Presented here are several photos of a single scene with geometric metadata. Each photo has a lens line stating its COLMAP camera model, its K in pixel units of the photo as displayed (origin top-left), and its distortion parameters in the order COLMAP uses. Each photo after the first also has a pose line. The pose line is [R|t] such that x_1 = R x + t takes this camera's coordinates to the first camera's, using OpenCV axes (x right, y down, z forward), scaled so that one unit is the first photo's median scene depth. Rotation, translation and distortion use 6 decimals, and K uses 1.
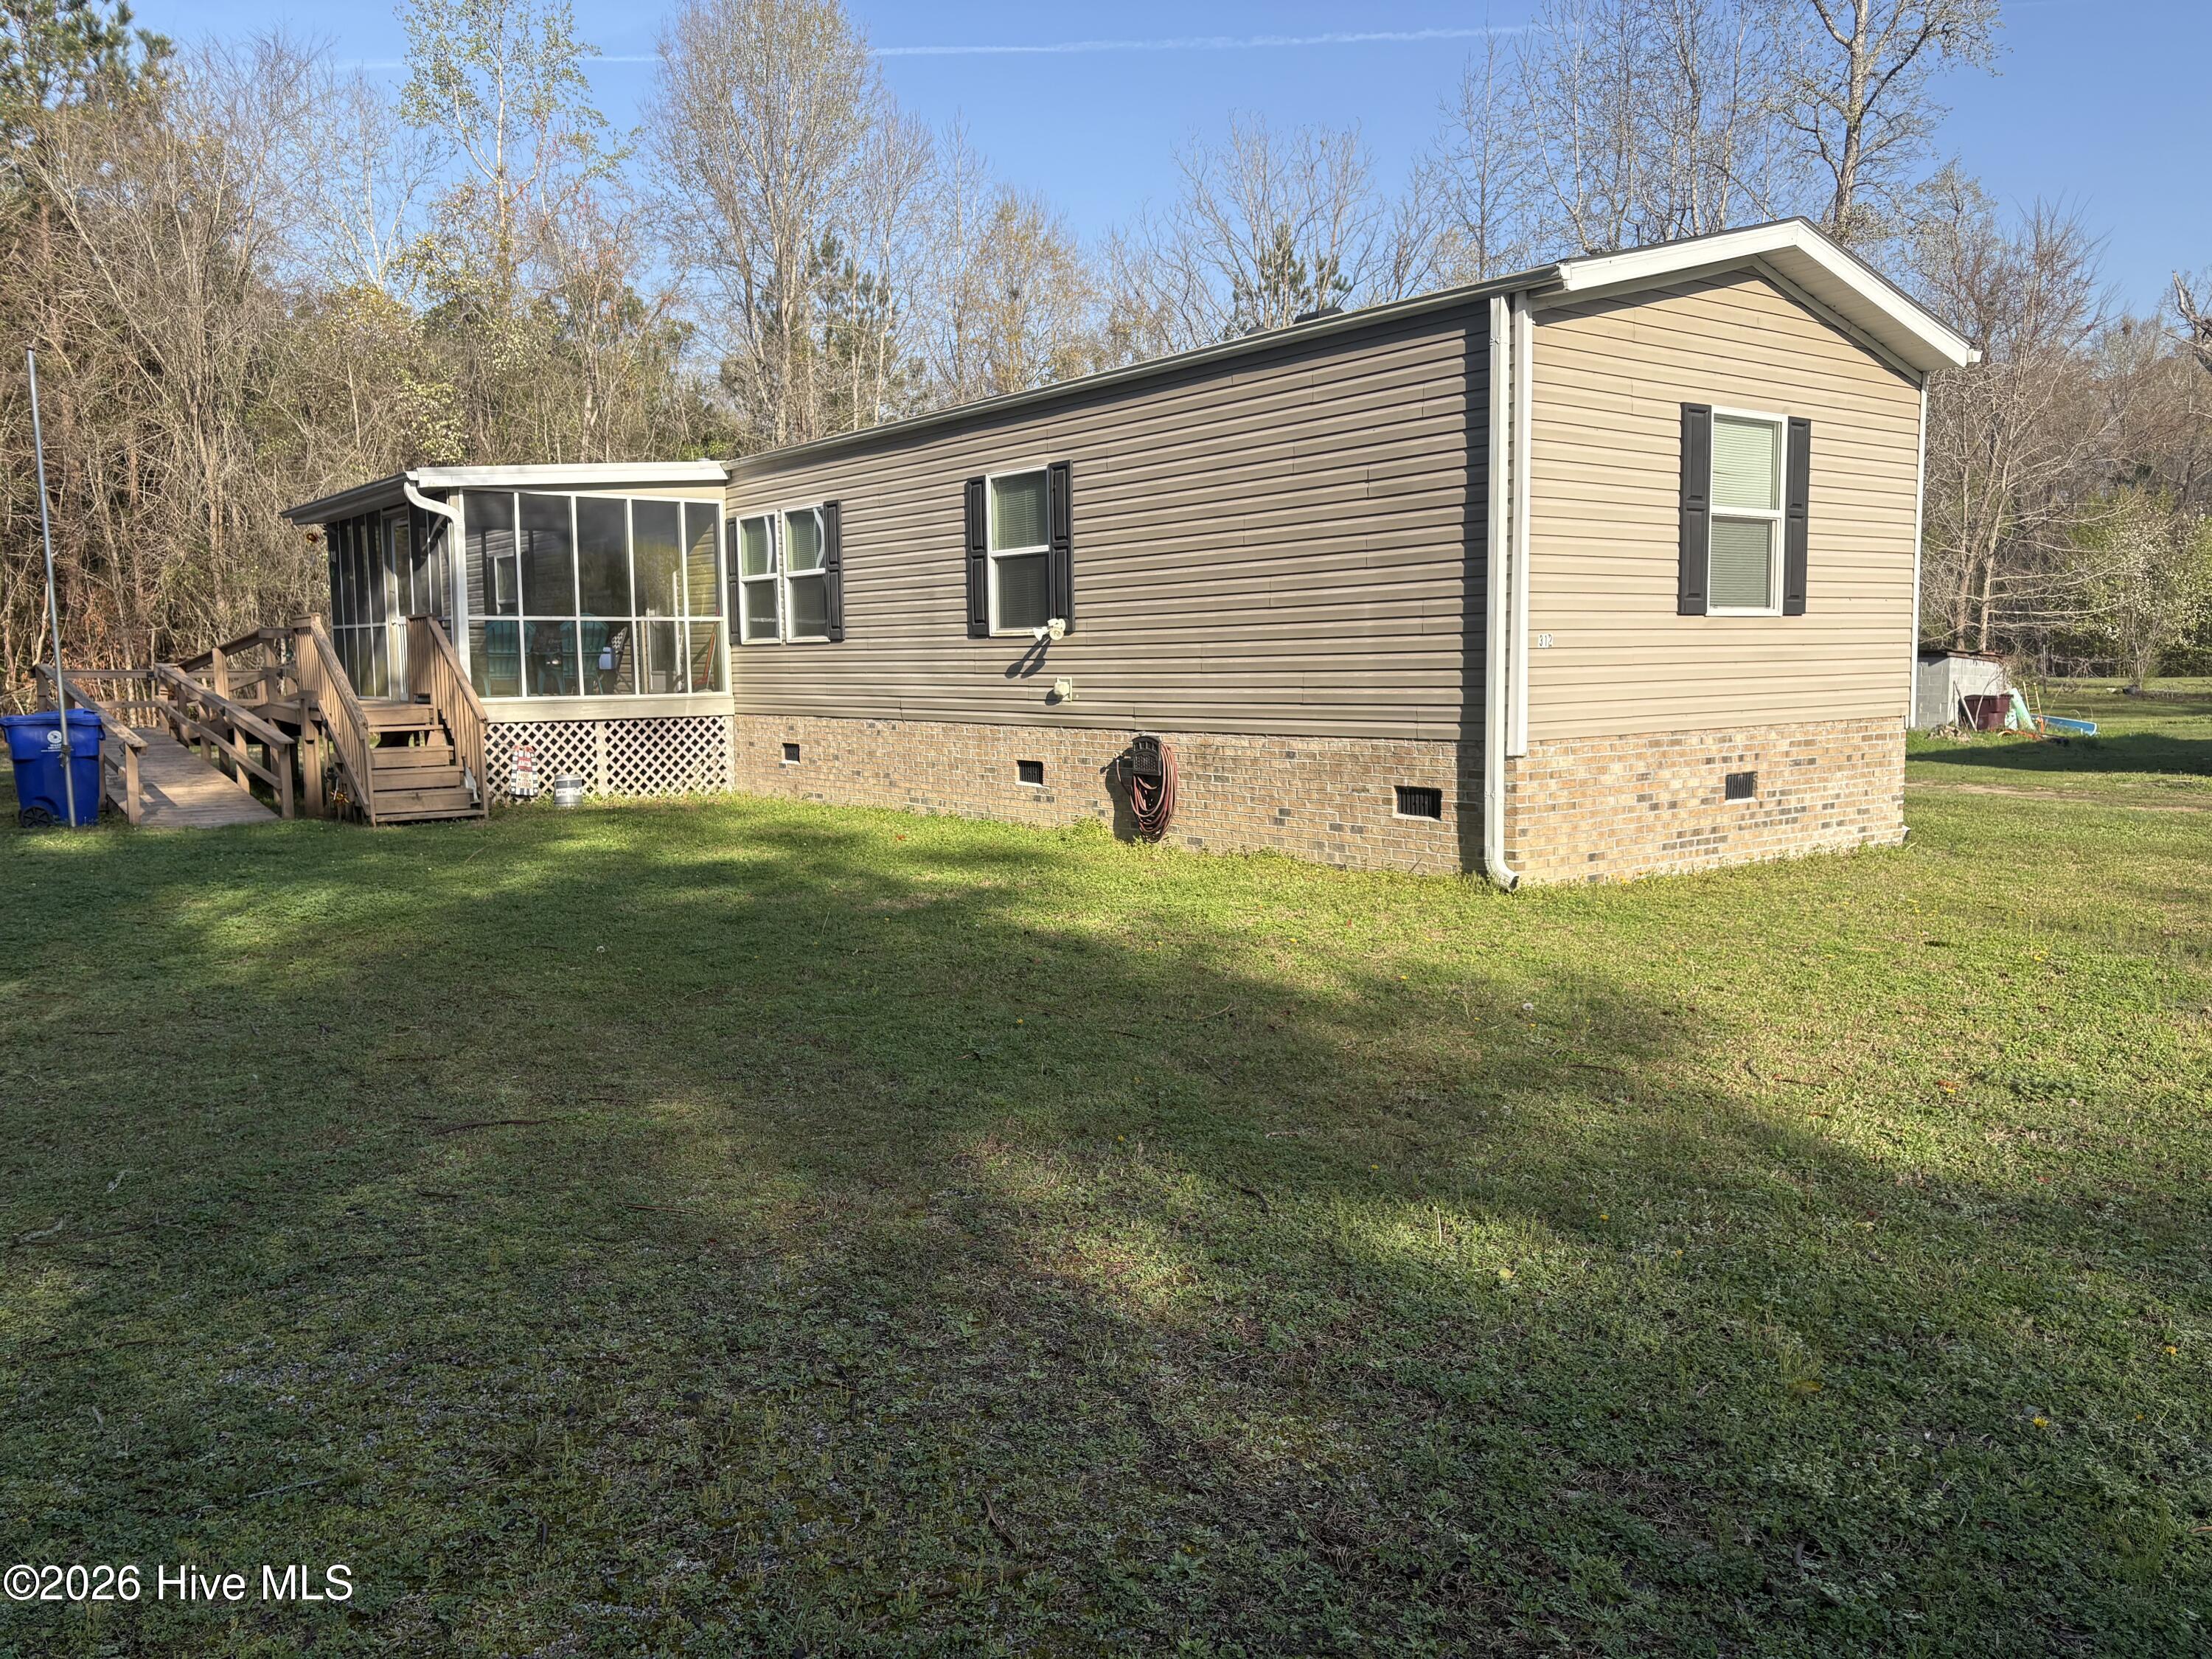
lens RADIAL K [[1687.8, 0, 1106.0], [0, 1687.8, 829.5], [0, 0, 1]] dist [-0.008892, -0.000773]
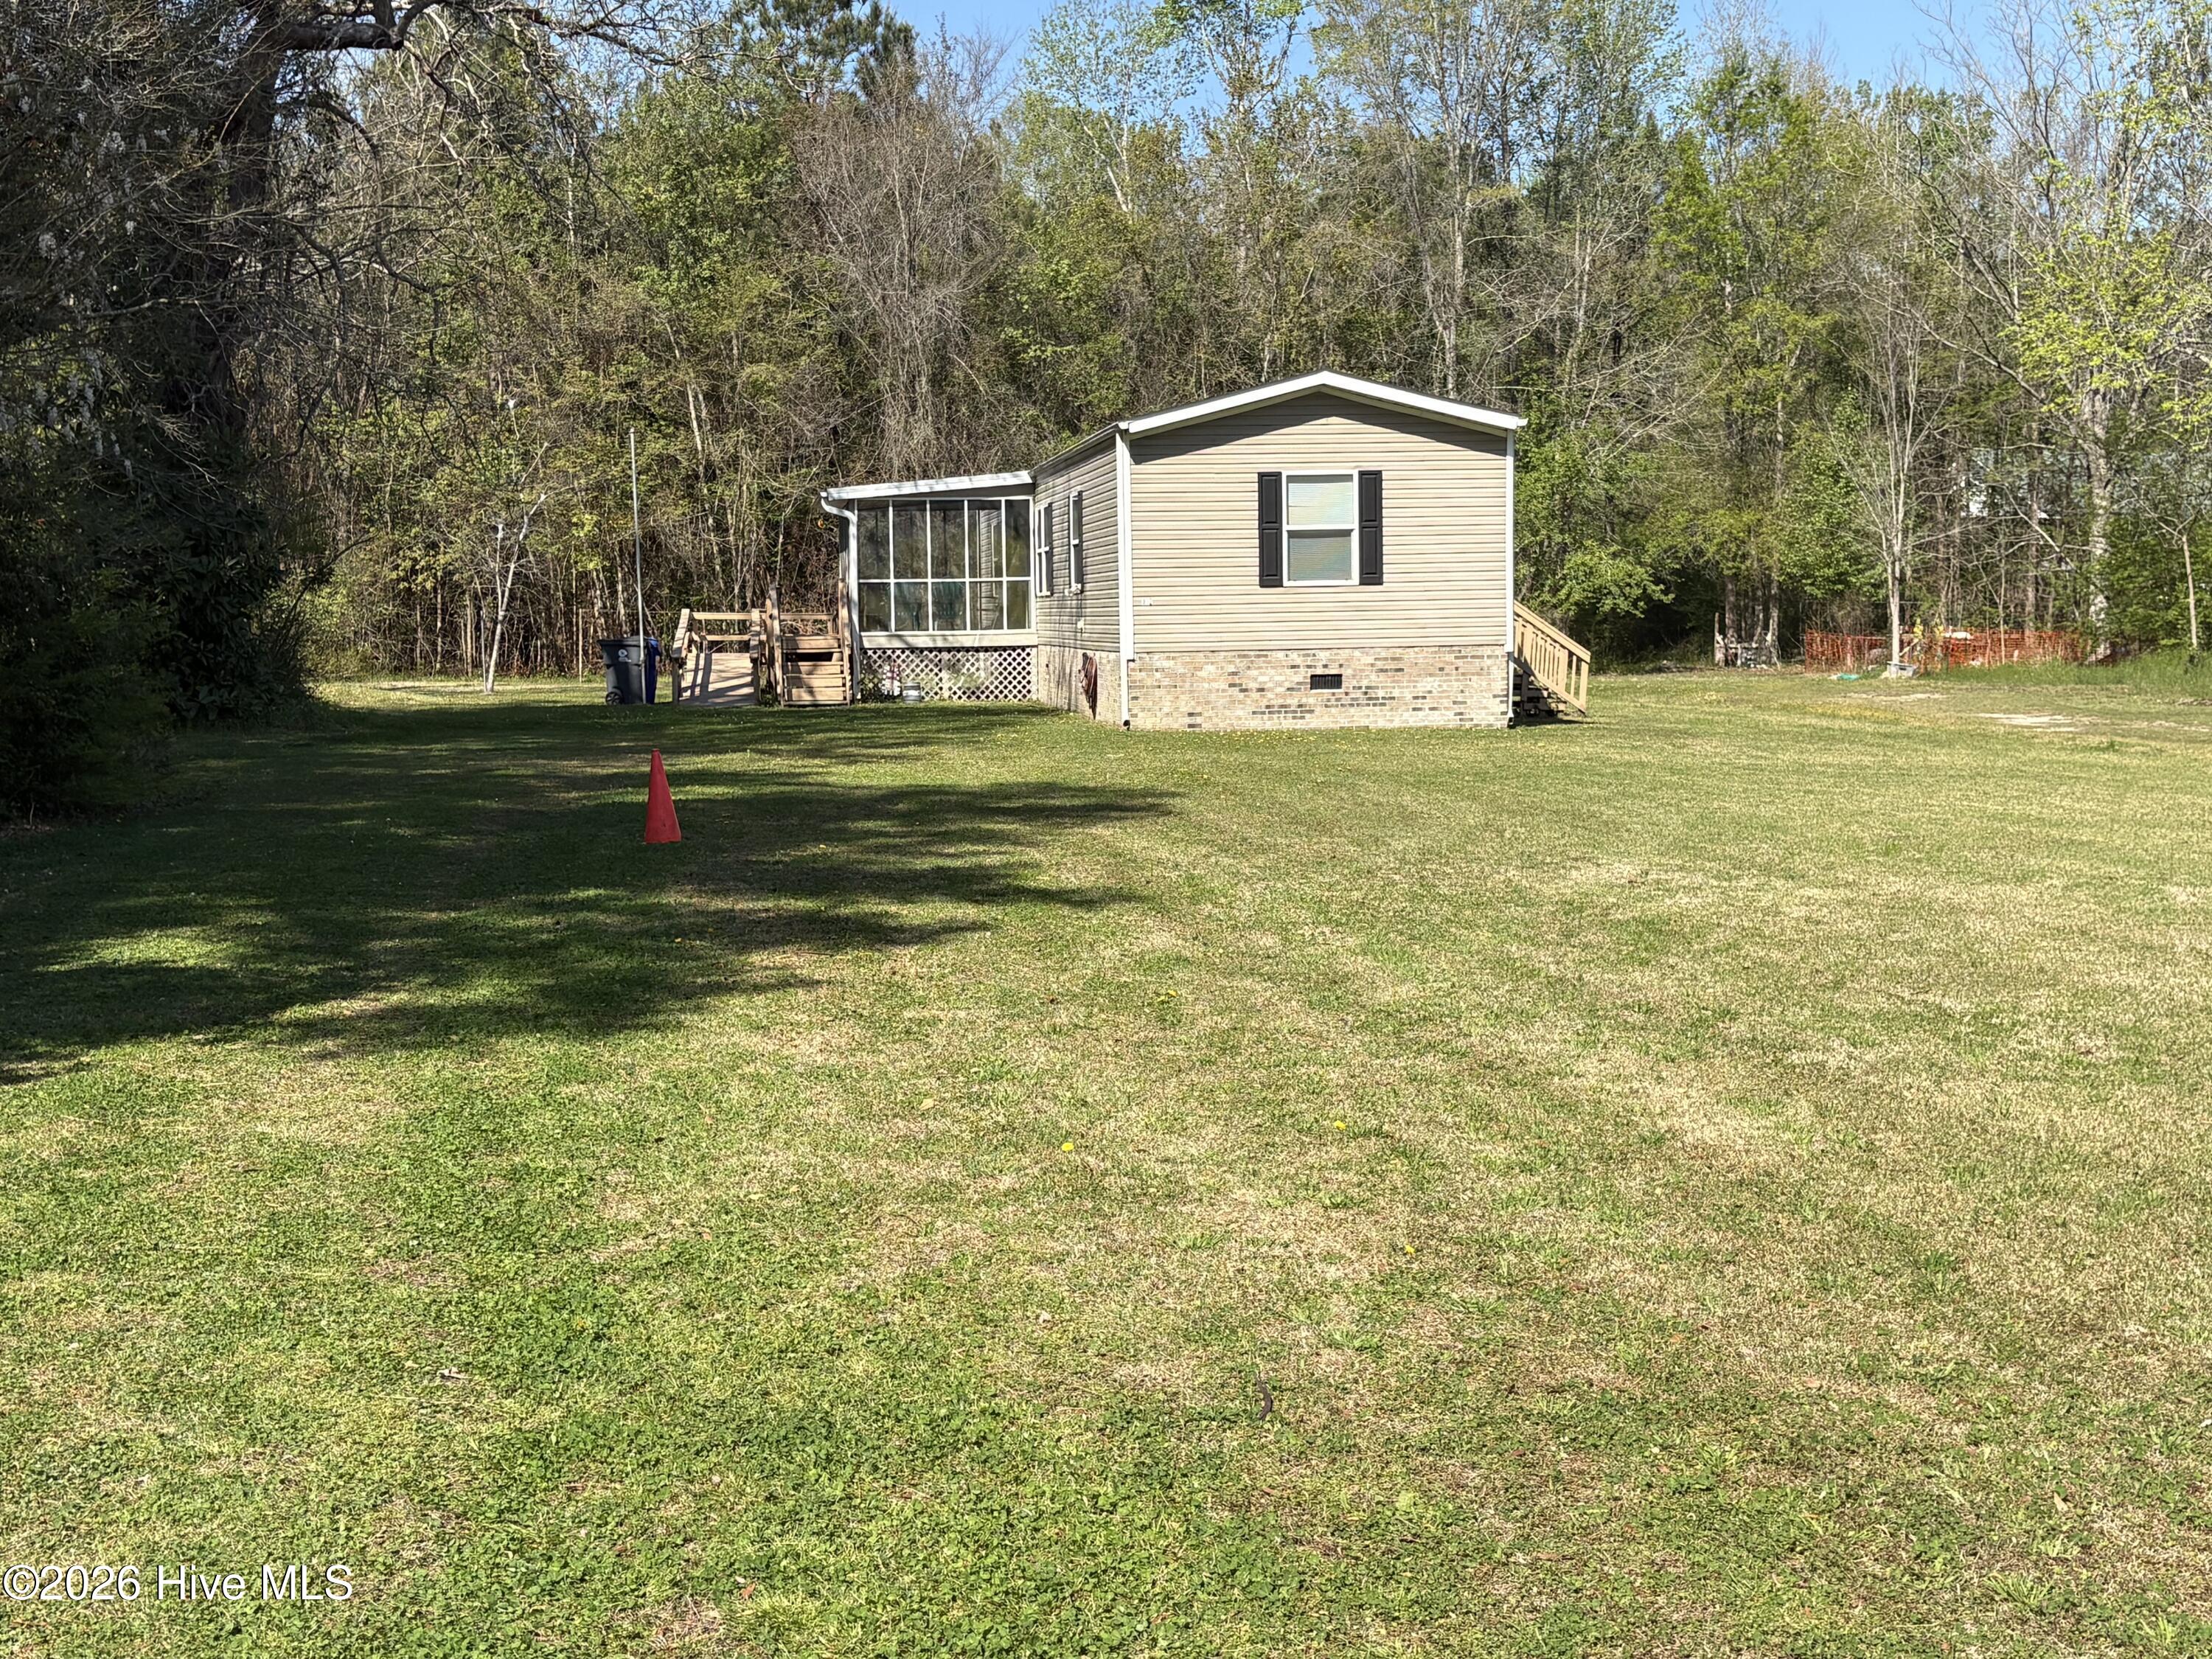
lens RADIAL K [[2788.2, 0, 1106.0], [0, 2788.2, 829.5], [0, 0, 1]] dist [-0.002399, -0.003572]
pose [[0.859273, 0.039340, -0.510003, 1.675976], [-0.046254, 0.998929, -0.000876, 0.141417], [0.509422, 0.024342, 0.860172, -1.616886]]
